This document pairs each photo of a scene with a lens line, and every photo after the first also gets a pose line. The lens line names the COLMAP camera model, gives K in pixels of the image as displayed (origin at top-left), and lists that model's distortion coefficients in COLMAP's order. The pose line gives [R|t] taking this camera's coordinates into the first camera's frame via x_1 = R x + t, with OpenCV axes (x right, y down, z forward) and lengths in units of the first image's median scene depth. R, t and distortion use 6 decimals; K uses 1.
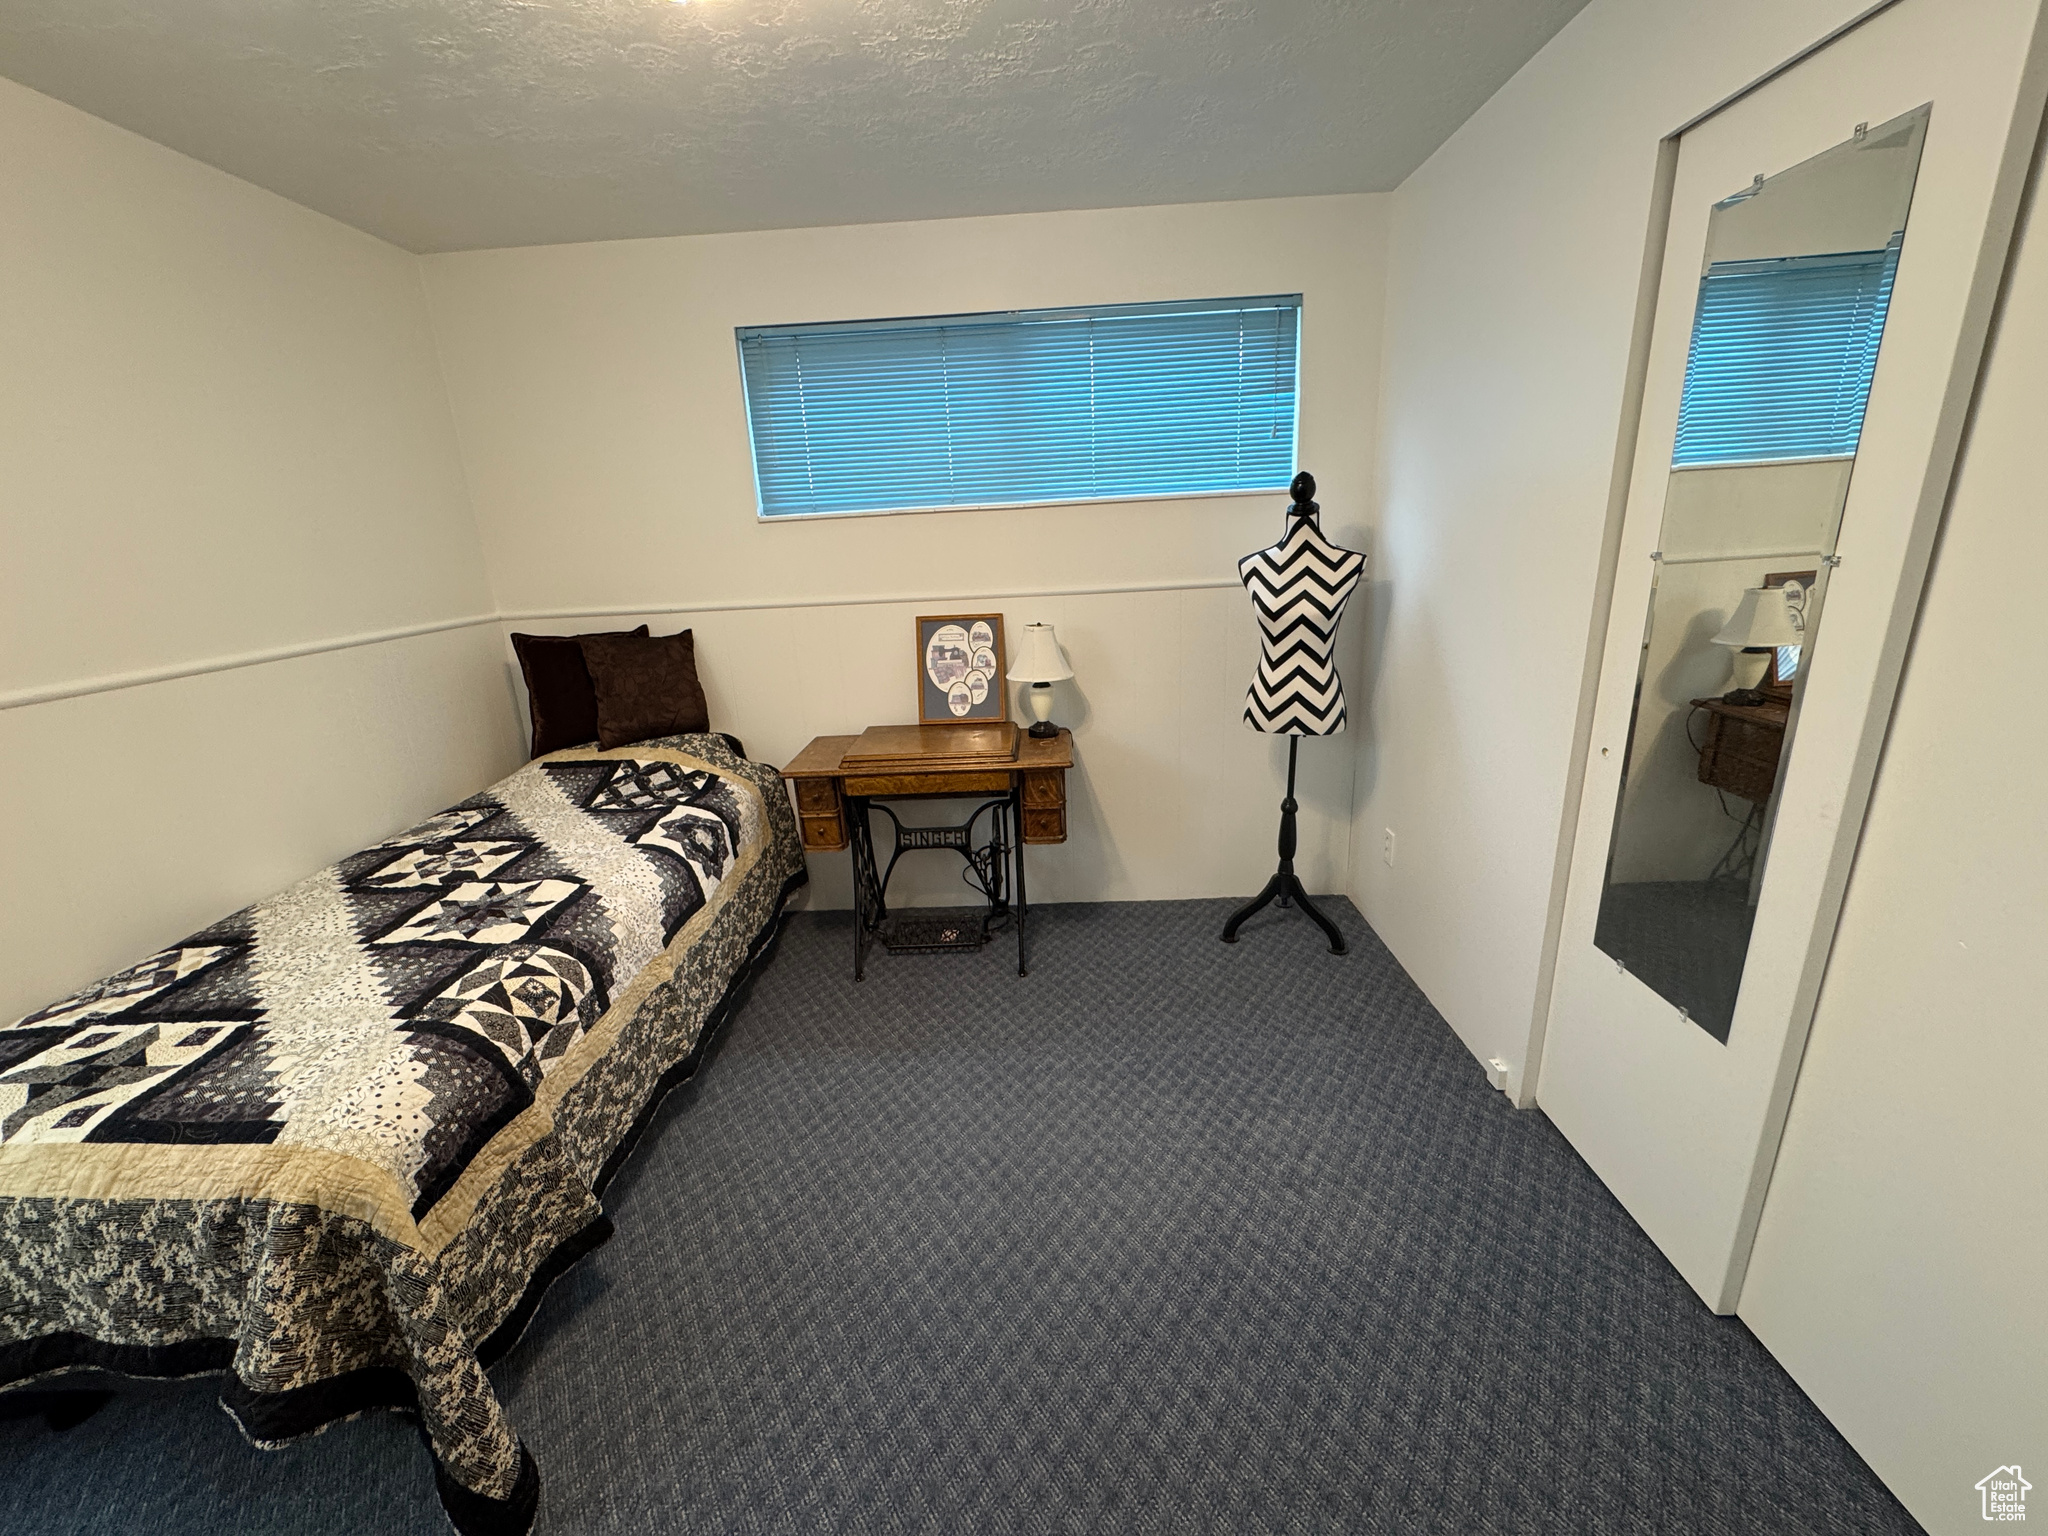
lens RADIAL K [[818.4, 0, 1018.1], [0, 818.4, 765.2], [0, 0, 1]] dist [-0.002375, 0.000547]
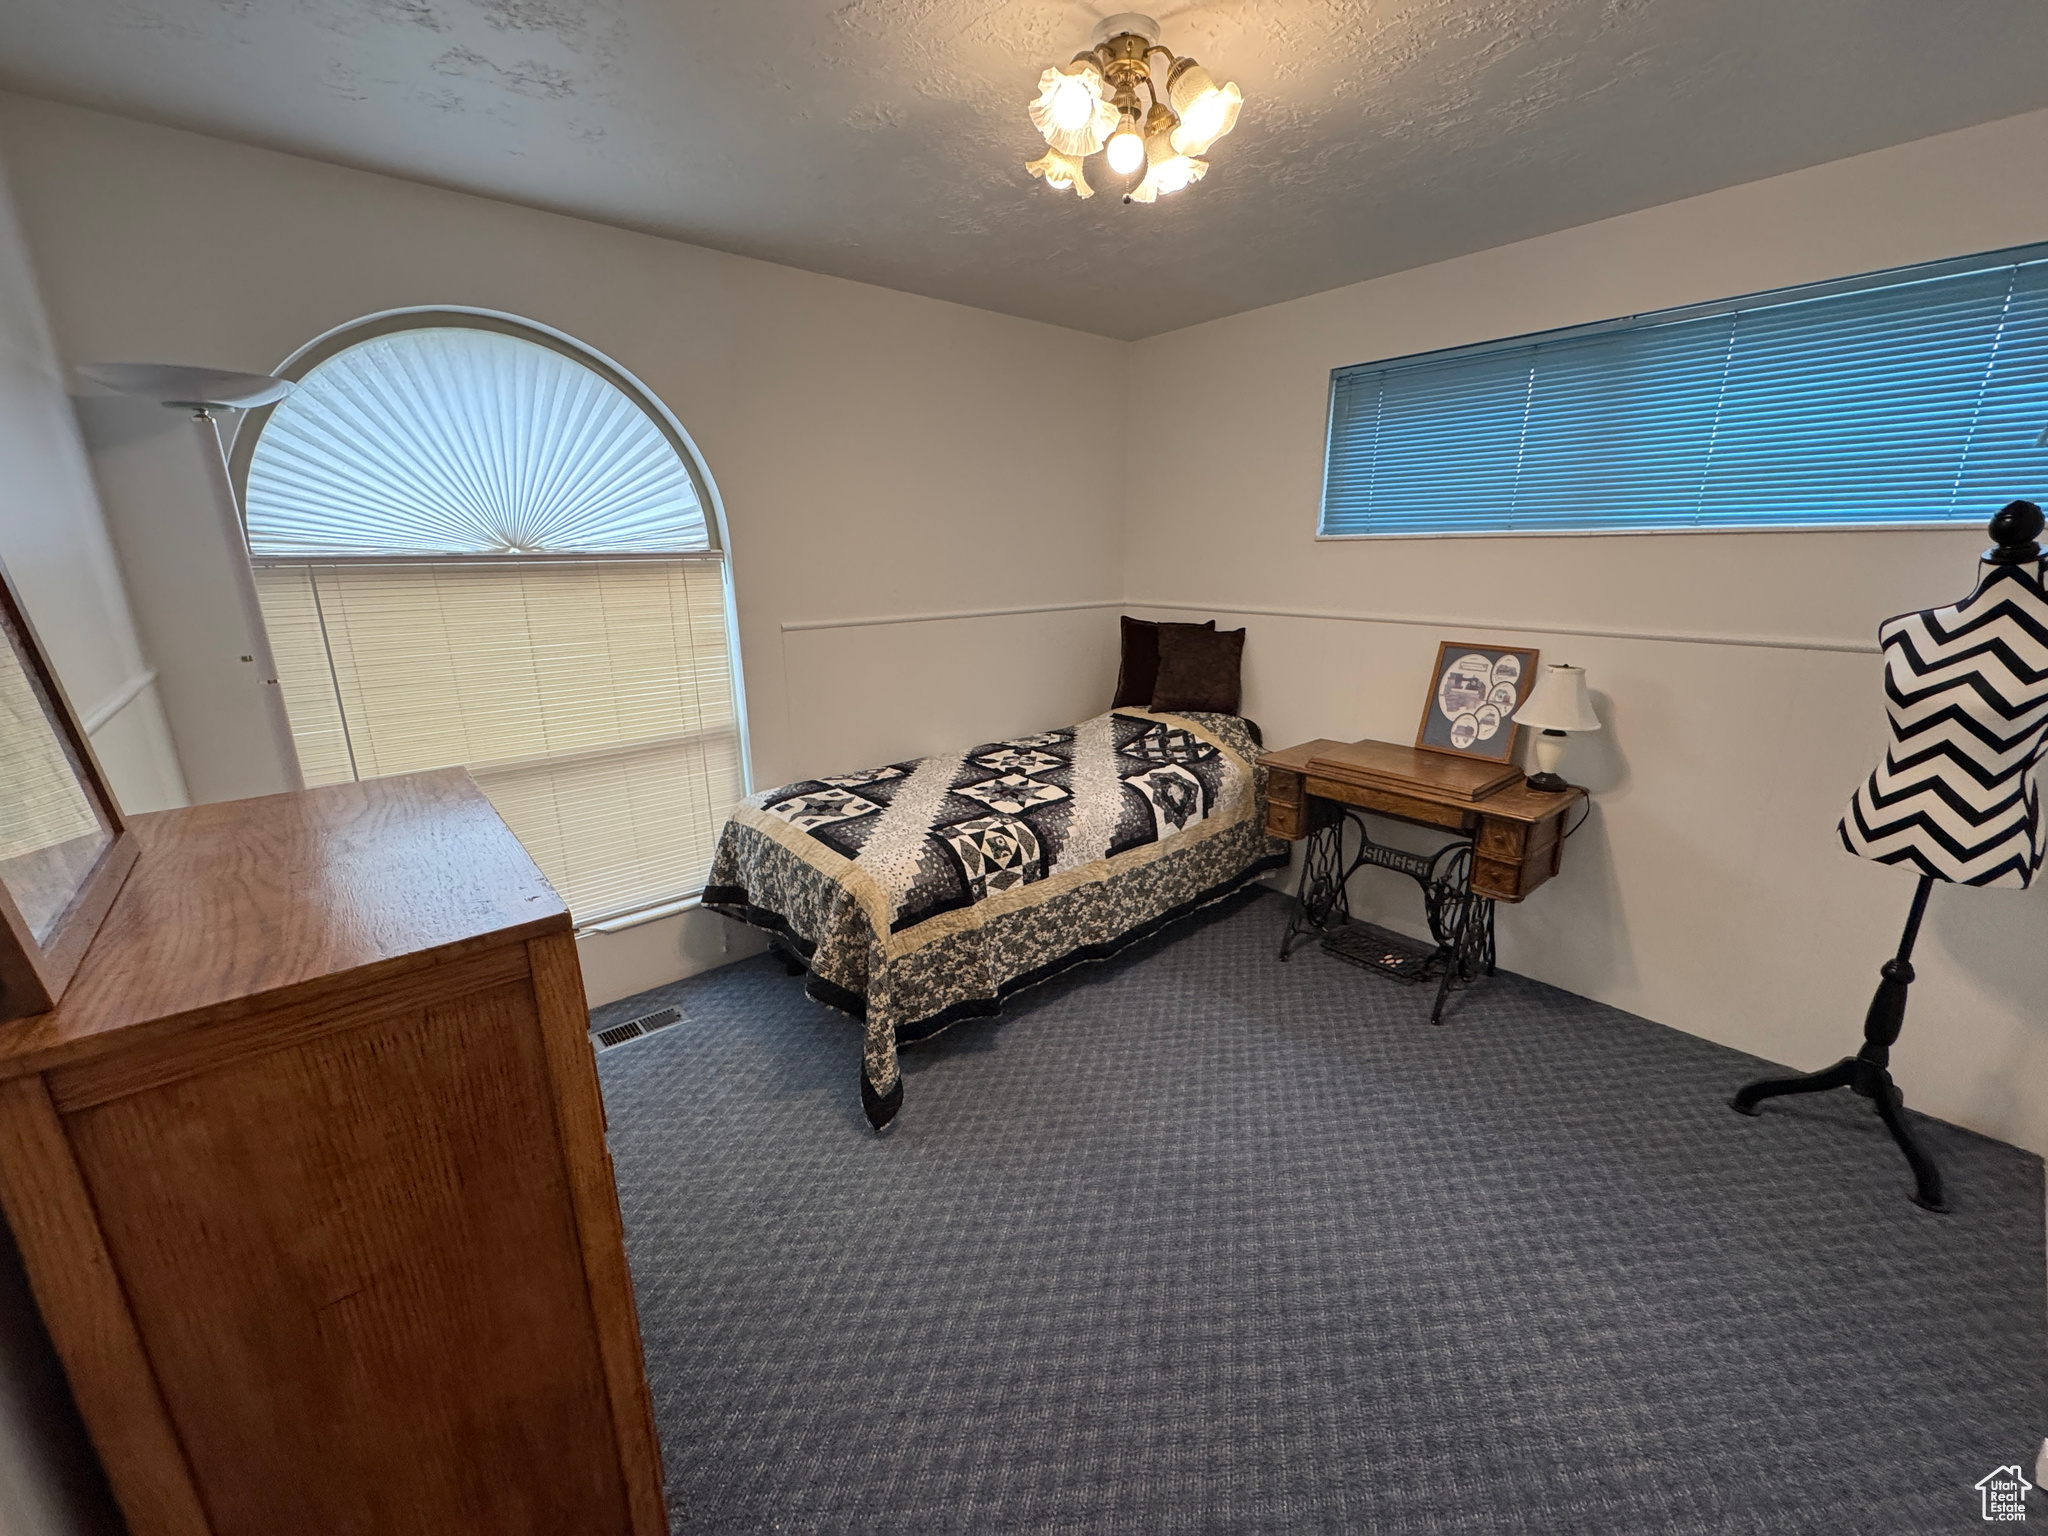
lens RADIAL K [[818.4, 0, 1020.7], [0, 818.4, 764.9], [0, 0, 1]] dist [-0.002375, 0.000547]
pose [[0.667818, 0.230953, -0.707587, 0.314549], [-0.231248, 0.967978, 0.097691, -0.018199], [0.707491, 0.098388, 0.699841, -0.044876]]
